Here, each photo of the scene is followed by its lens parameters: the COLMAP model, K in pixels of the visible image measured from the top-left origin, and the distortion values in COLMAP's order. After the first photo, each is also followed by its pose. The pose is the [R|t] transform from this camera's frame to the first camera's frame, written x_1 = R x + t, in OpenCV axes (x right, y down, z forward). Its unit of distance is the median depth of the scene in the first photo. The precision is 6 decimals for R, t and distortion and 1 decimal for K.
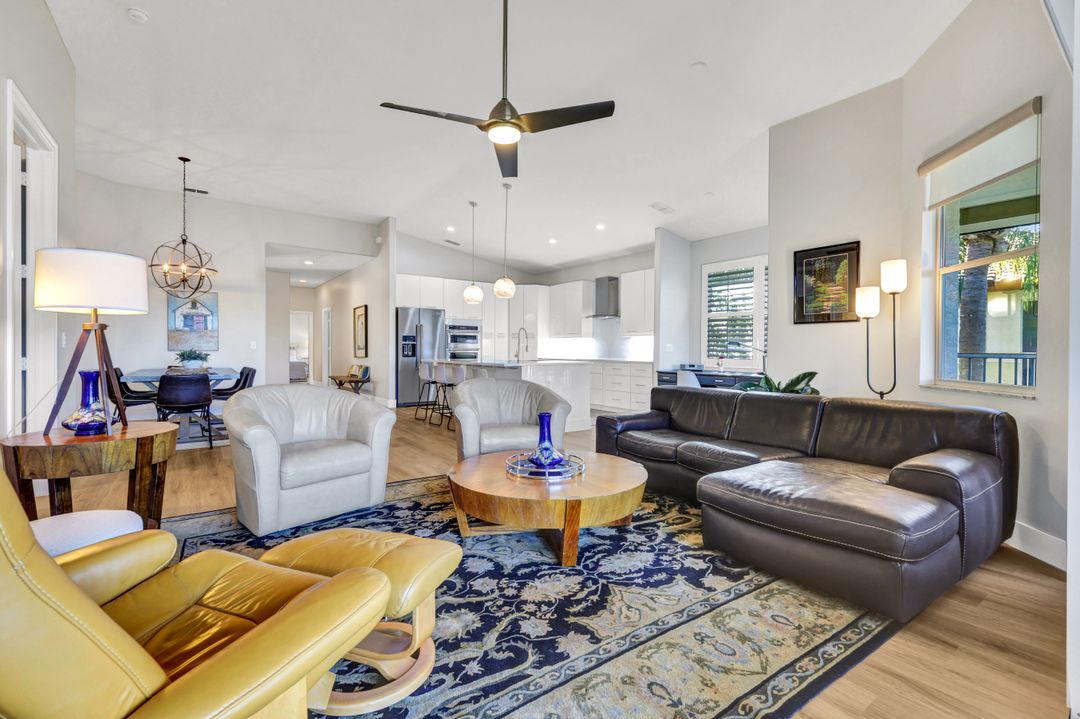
lens RADIAL K [[470.4, 0, 542.0], [0, 470.4, 358.2], [0, 0, 1]] dist [0.001422, 0.000344]
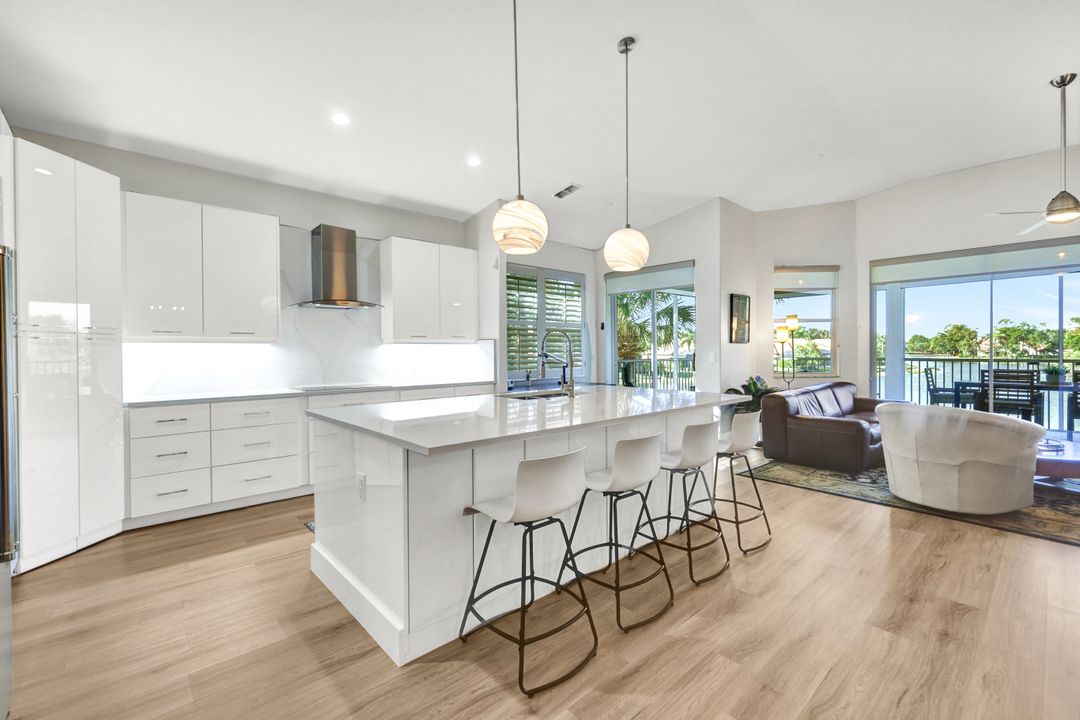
lens RADIAL K [[475.0, 0, 541.0], [0, 475.0, 353.7], [0, 0, 1]] dist [-0.002178, 0.000599]
pose [[-0.120624, -0.010292, 0.992645, -0.510460], [0.023747, 0.999630, 0.013250, -0.044685], [-0.992414, 0.025171, -0.120335, 1.059168]]
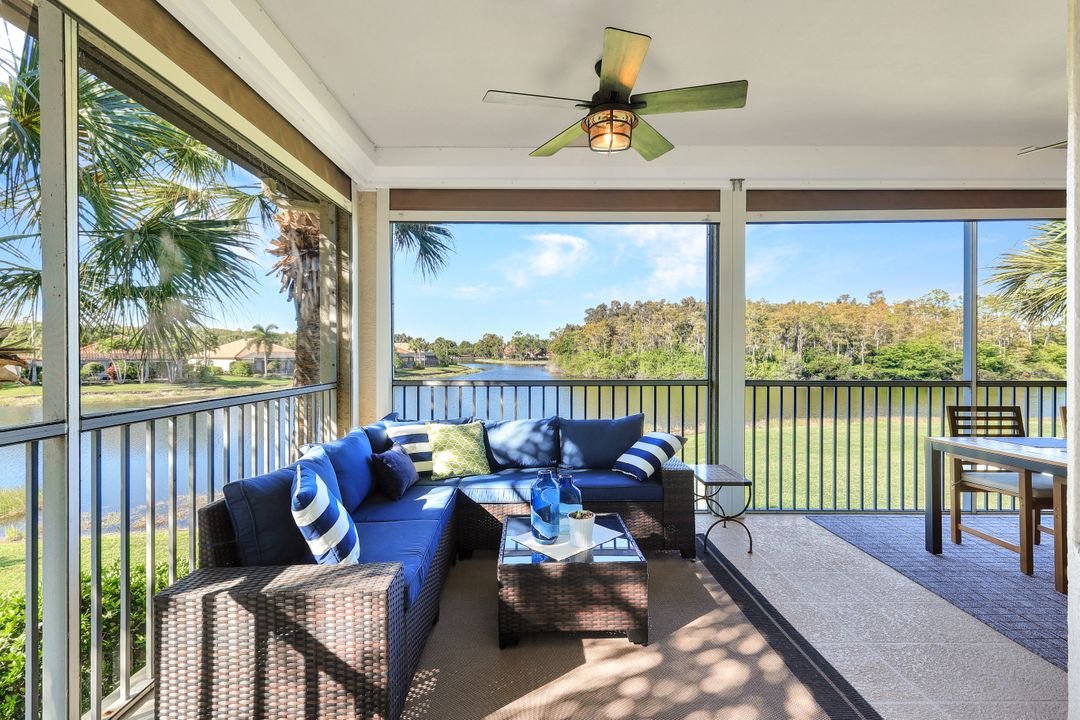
lens RADIAL K [[475.0, 0, 541.0], [0, 475.0, 353.7], [0, 0, 1]] dist [-0.002178, 0.000599]
pose [[-0.817273, -0.007535, 0.576202, 0.447910], [0.005184, 0.999778, 0.020428, -0.037414], [-0.576228, 0.019682, -0.817052, 0.577732]]
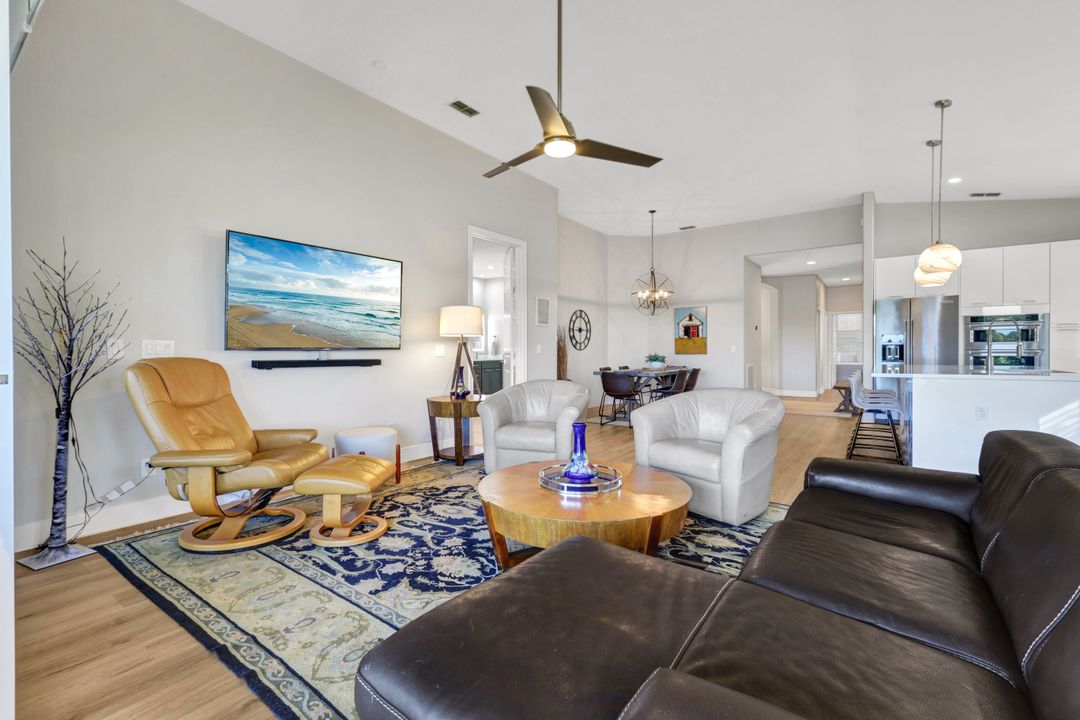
lens RADIAL K [[460.8, 0, 534.0], [0, 460.8, 352.2], [0, 0, 1]] dist [0.001300, 0.000007]
pose [[0.311493, -0.004841, -0.950236, 0.332754], [-0.011413, 0.999896, -0.008835, -0.005968], [0.950180, 0.013598, 0.311405, 0.241134]]
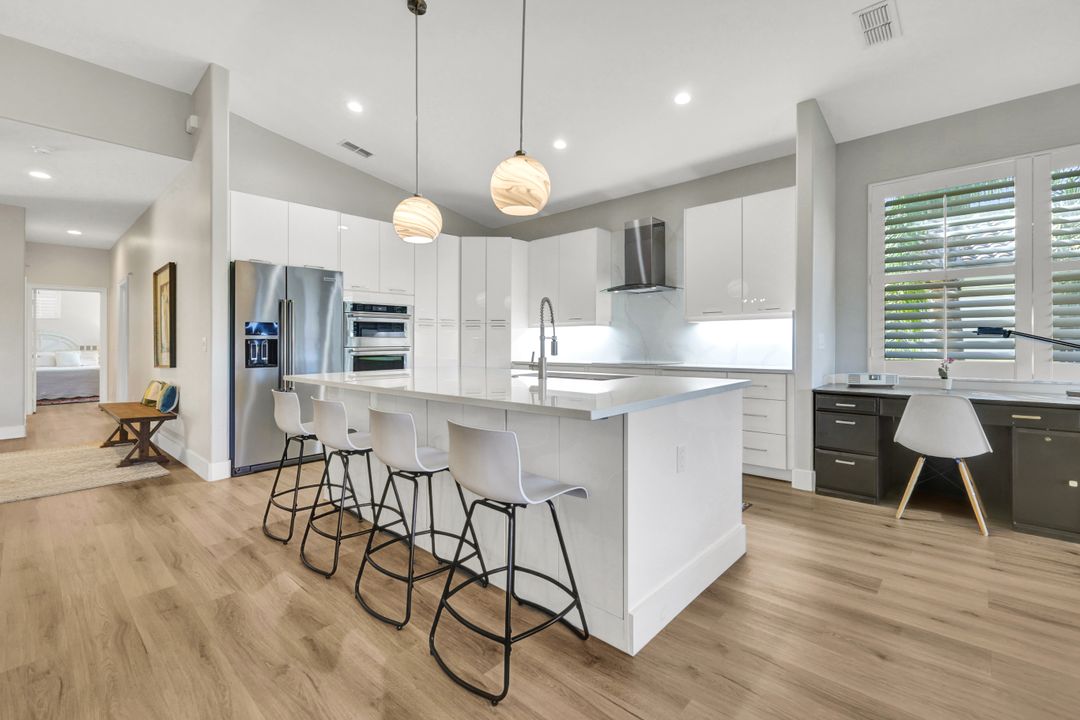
lens RADIAL K [[481.0, 0, 555.2], [0, 481.0, 340.2], [0, 0, 1]] dist [0.010538, -0.000021]
pose [[0.976775, -0.009228, 0.214067, -0.124419], [0.014786, 0.999593, -0.024380, -0.017156], [-0.213755, 0.026979, 0.976515, 0.584707]]
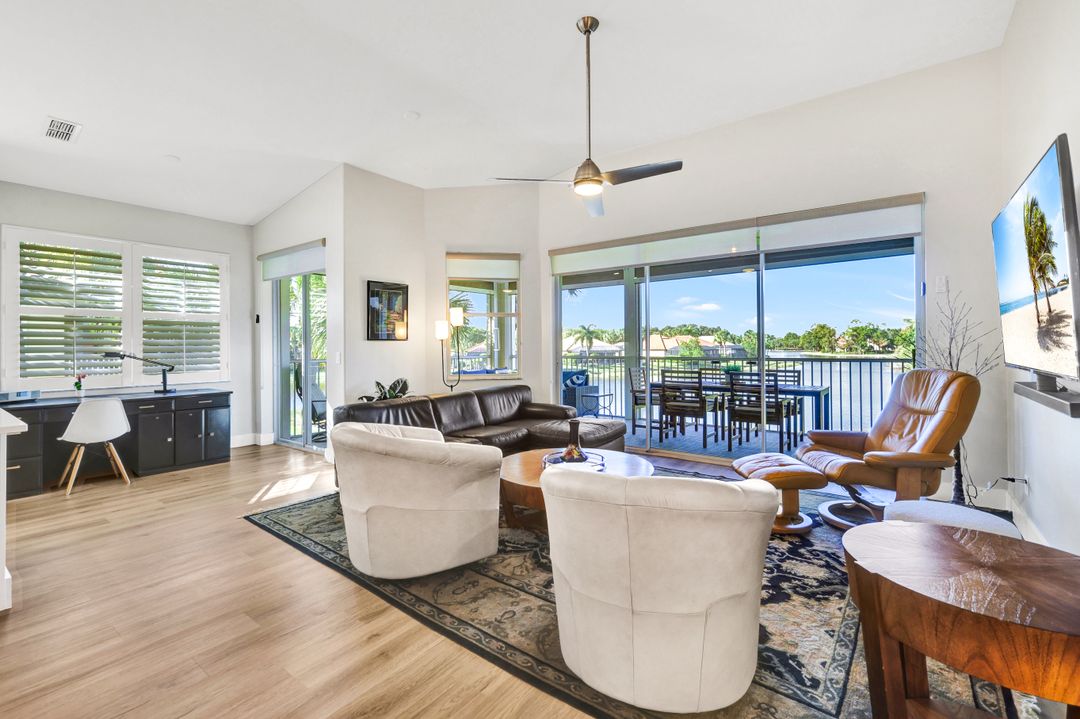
lens RADIAL K [[477.9, 0, 542.1], [0, 477.9, 341.6], [0, 0, 1]] dist [0.008214, 0.000026]
pose [[-0.302994, 0.006254, 0.952972, -0.458247], [0.021997, 0.999758, 0.000433, -0.036848], [-0.952739, 0.021094, -0.303058, 0.571542]]
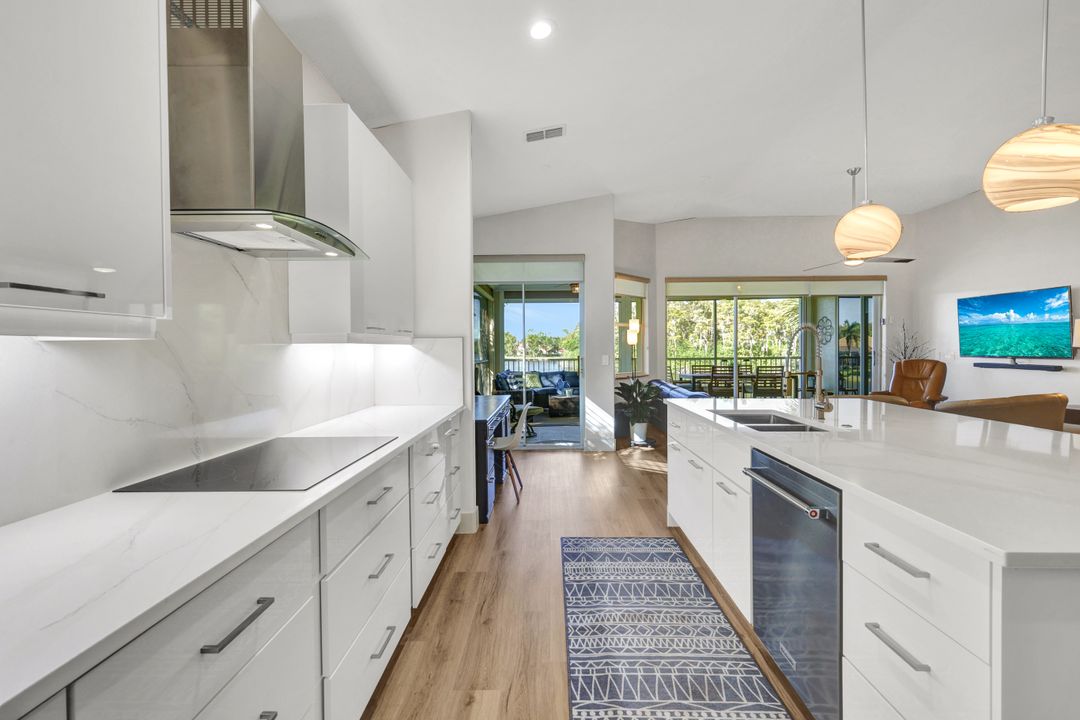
lens RADIAL K [[470.4, 0, 542.0], [0, 470.4, 358.7], [0, 0, 1]] dist [0.001422, 0.000344]
pose [[-0.803492, -0.011056, 0.595213, -0.087305], [0.014590, 0.999162, 0.038255, -0.054258], [-0.595137, 0.039422, -0.802657, 1.367776]]
